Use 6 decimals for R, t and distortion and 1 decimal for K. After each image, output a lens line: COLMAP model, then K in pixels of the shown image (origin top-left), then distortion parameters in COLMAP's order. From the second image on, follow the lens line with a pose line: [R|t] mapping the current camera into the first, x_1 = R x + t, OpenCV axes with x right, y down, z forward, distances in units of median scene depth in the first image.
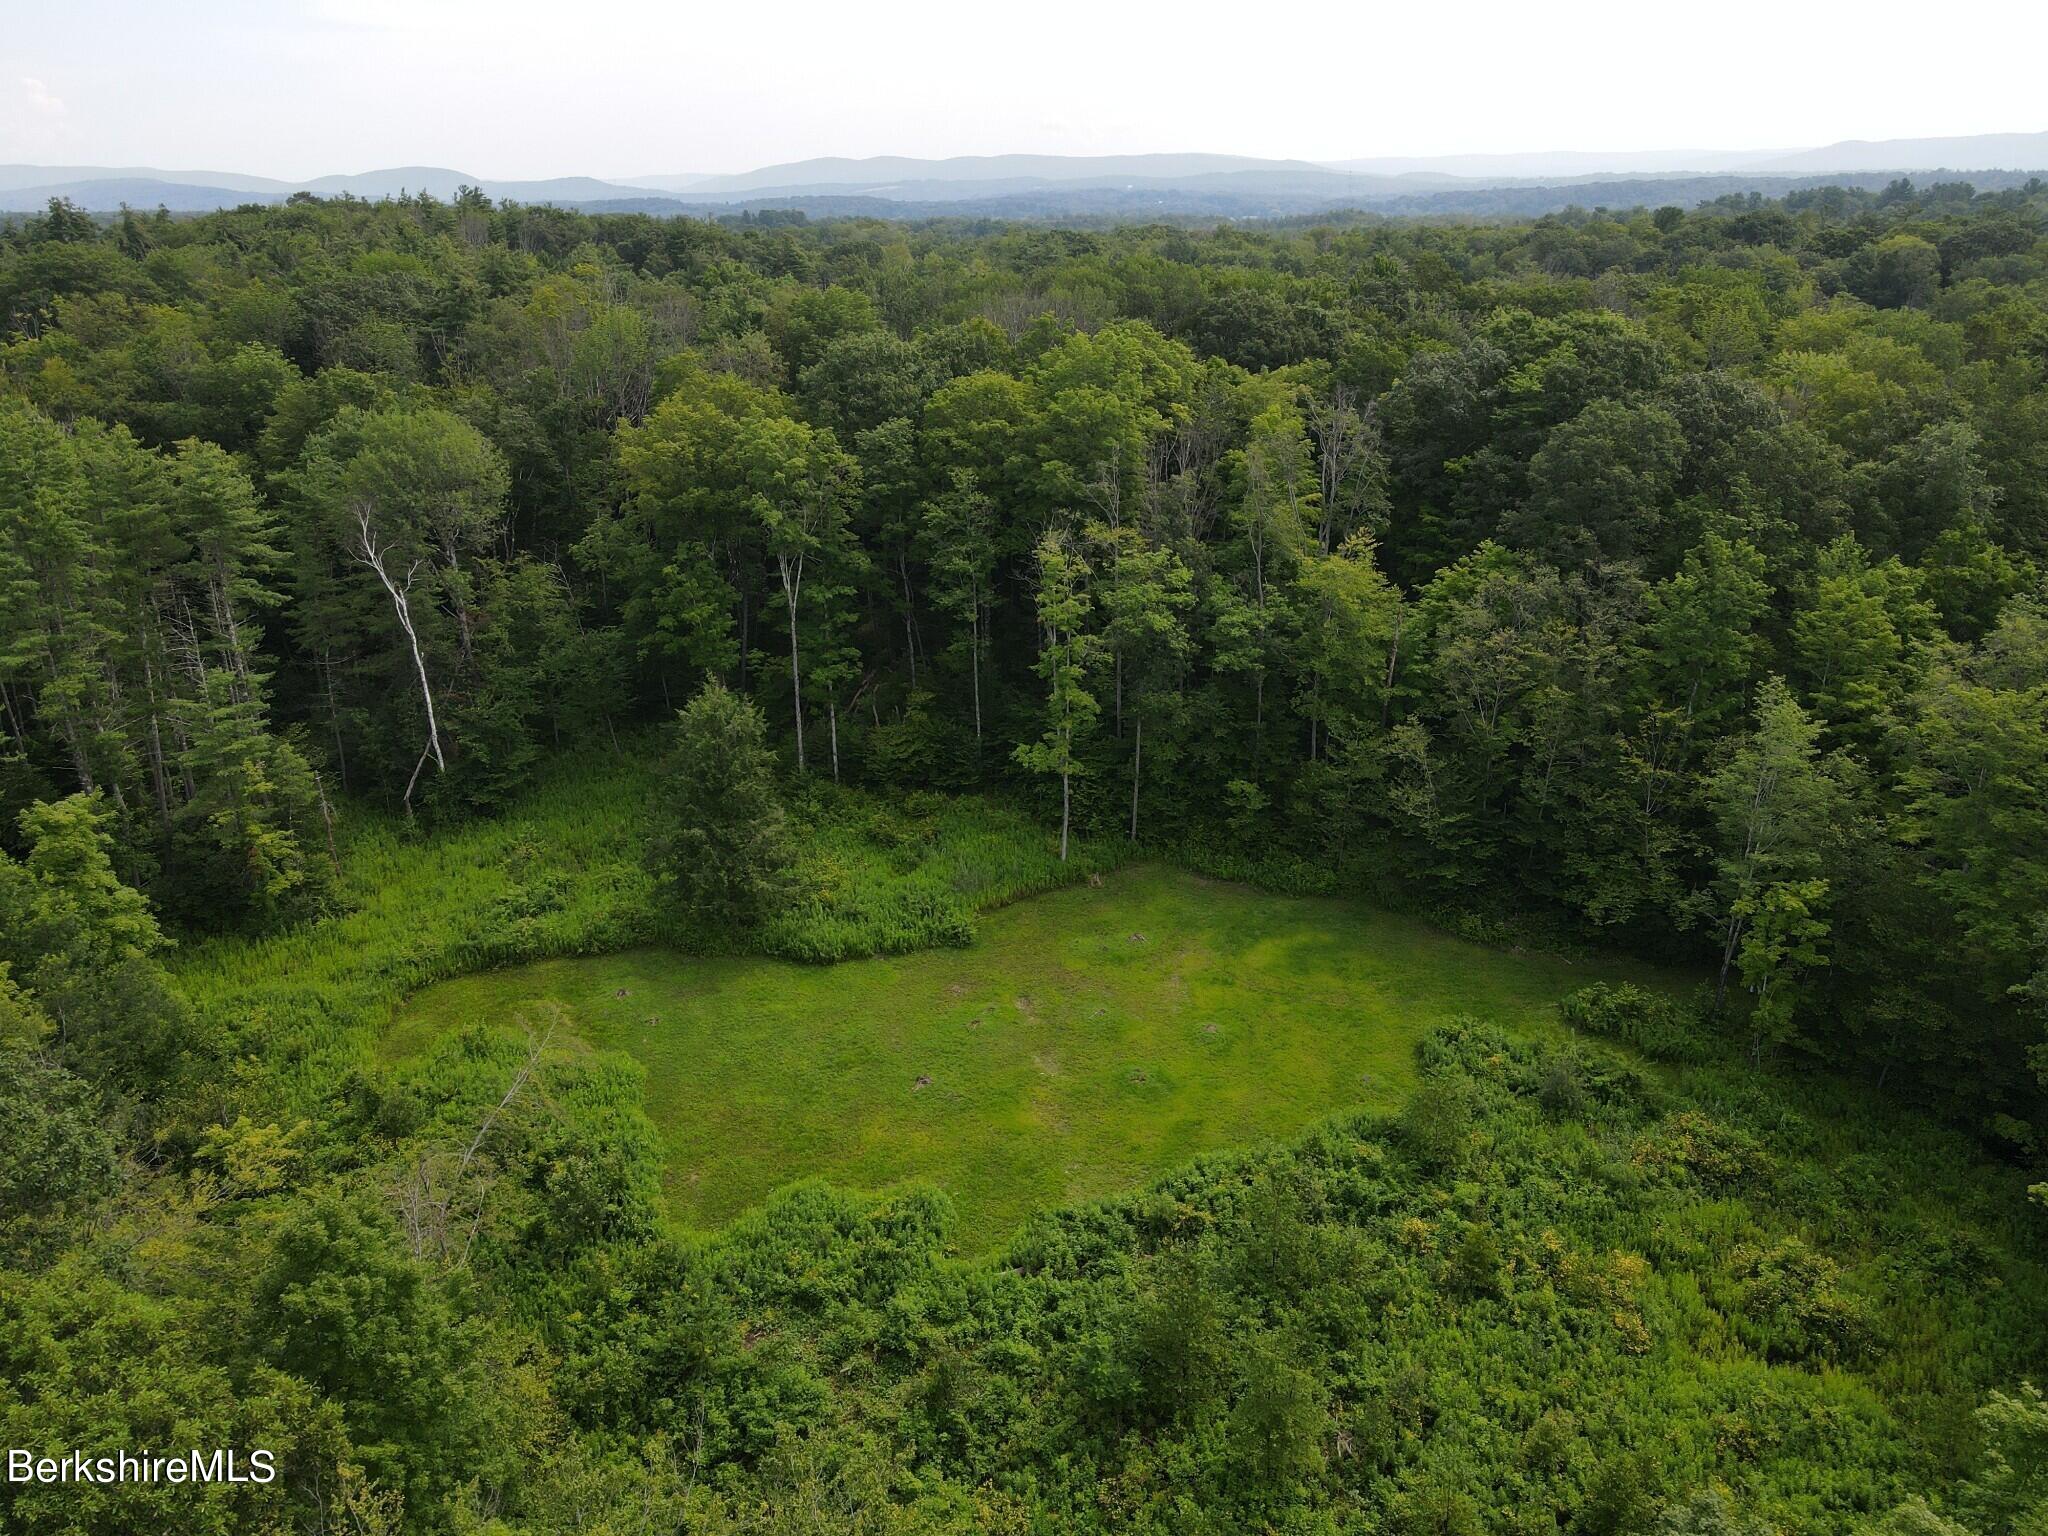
lens RADIAL K [[1507.0, 0, 1030.5], [0, 1507.0, 770.9], [0, 0, 1]] dist [0.009948, 0.011421]
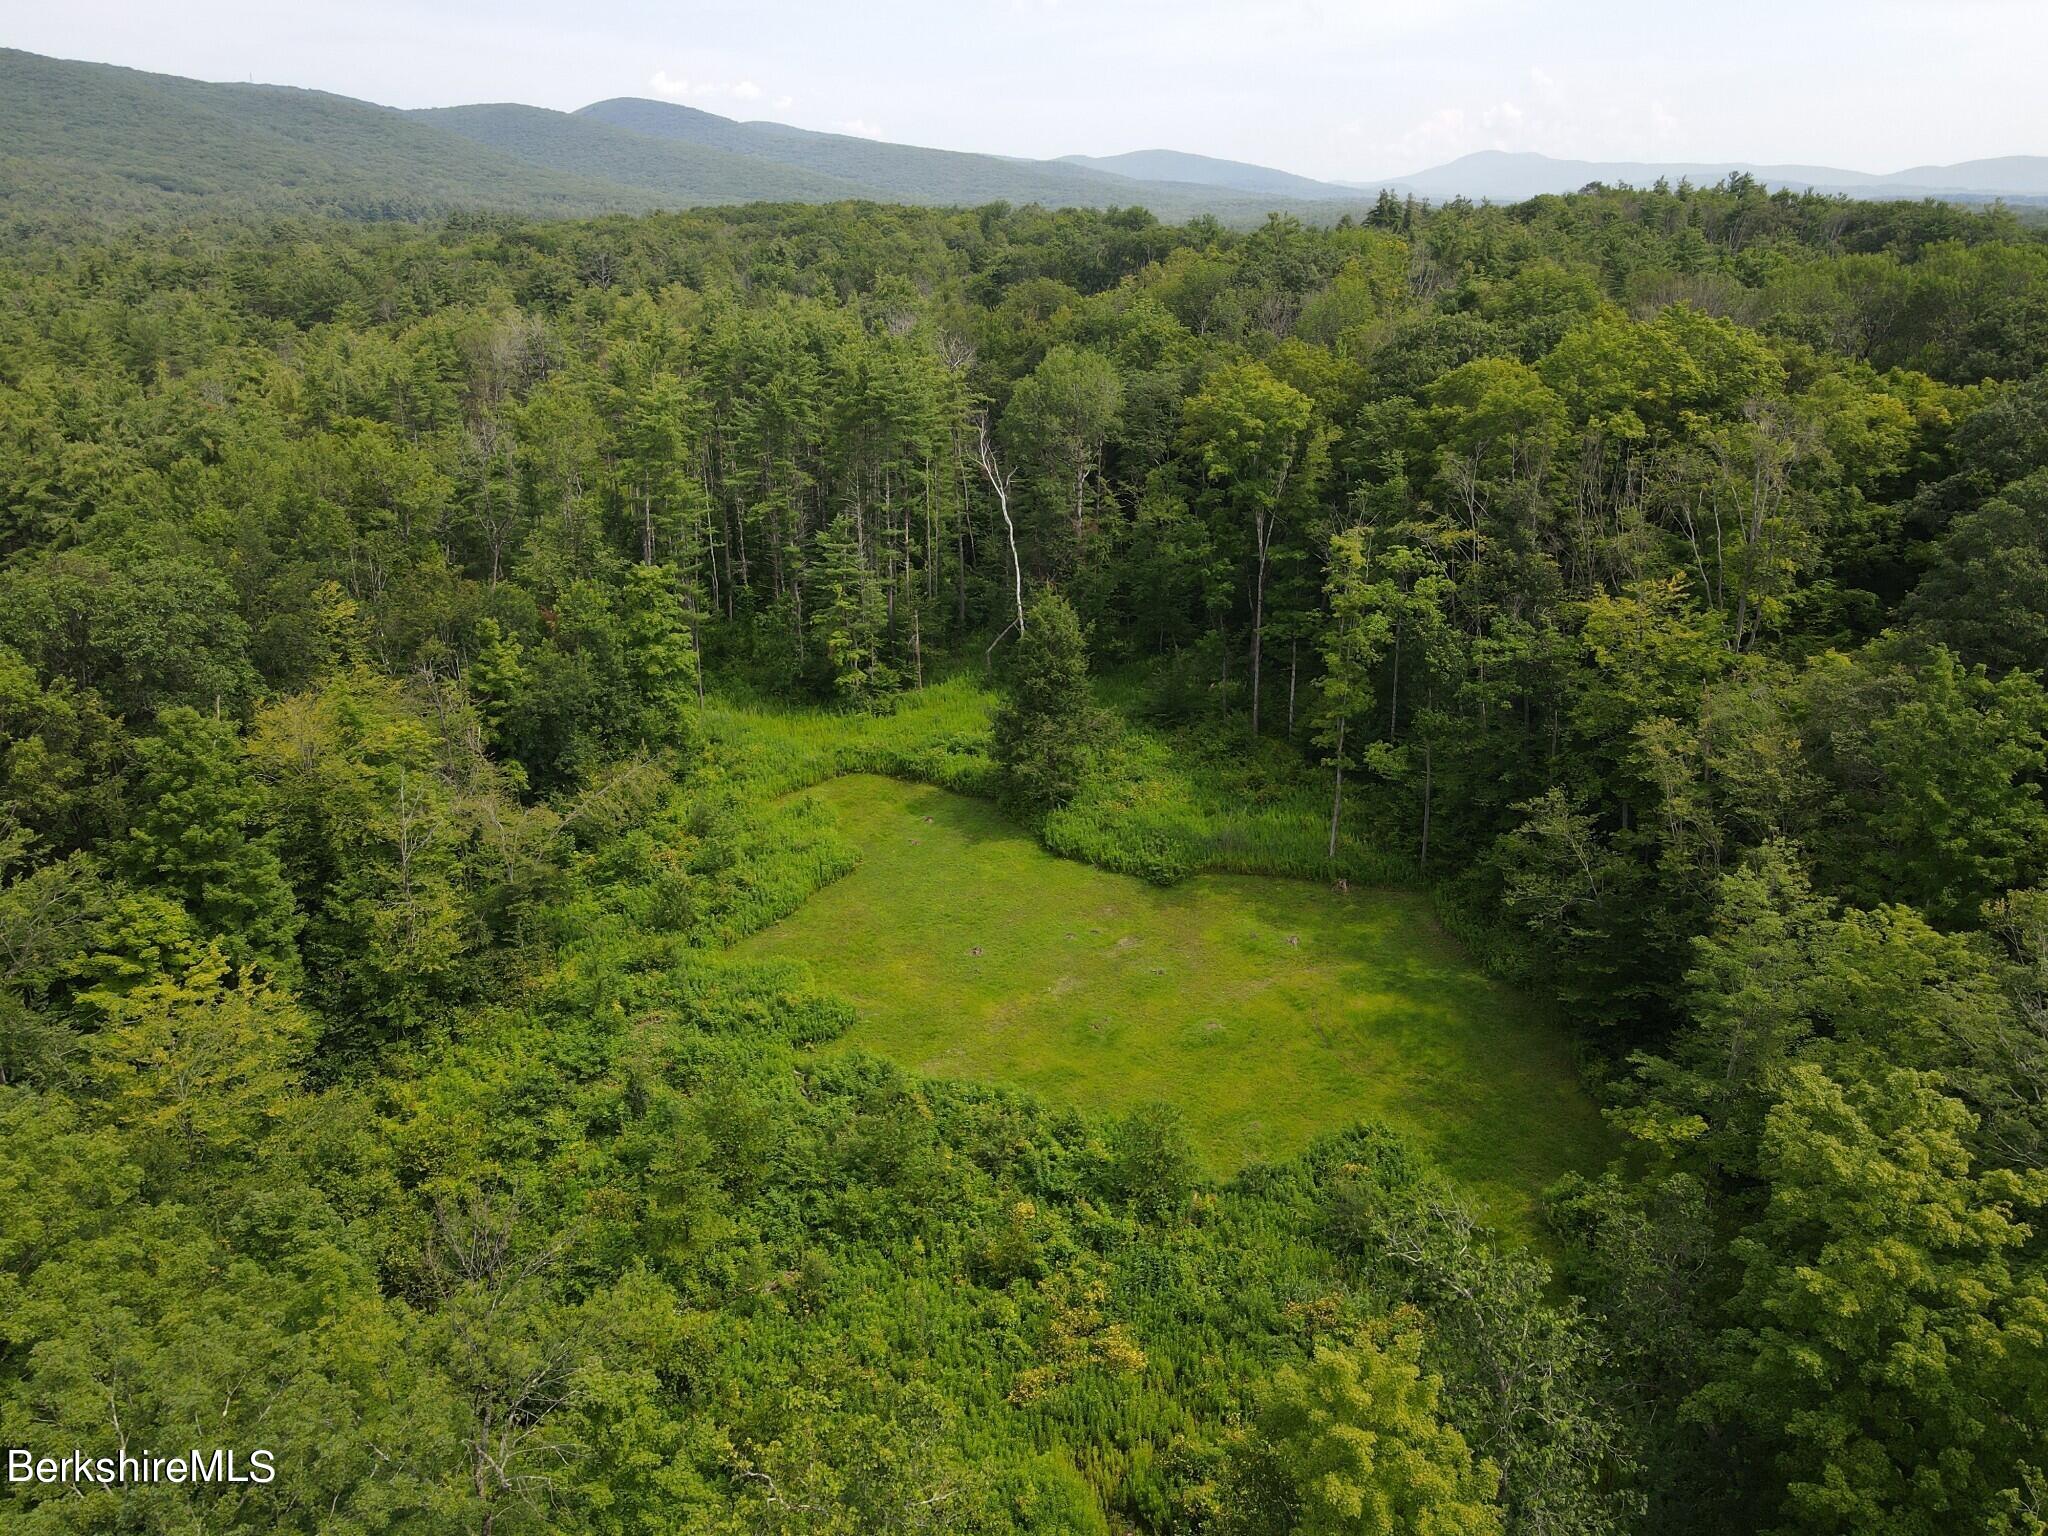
lens RADIAL K [[1511.2, 0, 1035.3], [0, 1511.2, 769.3], [0, 0, 1]] dist [-0.007314, 0.037064]
pose [[0.618446, 0.283061, -0.733077, 0.674040], [-0.277764, 0.951394, 0.133029, -0.082526], [0.735100, 0.121351, 0.667010, 0.203627]]
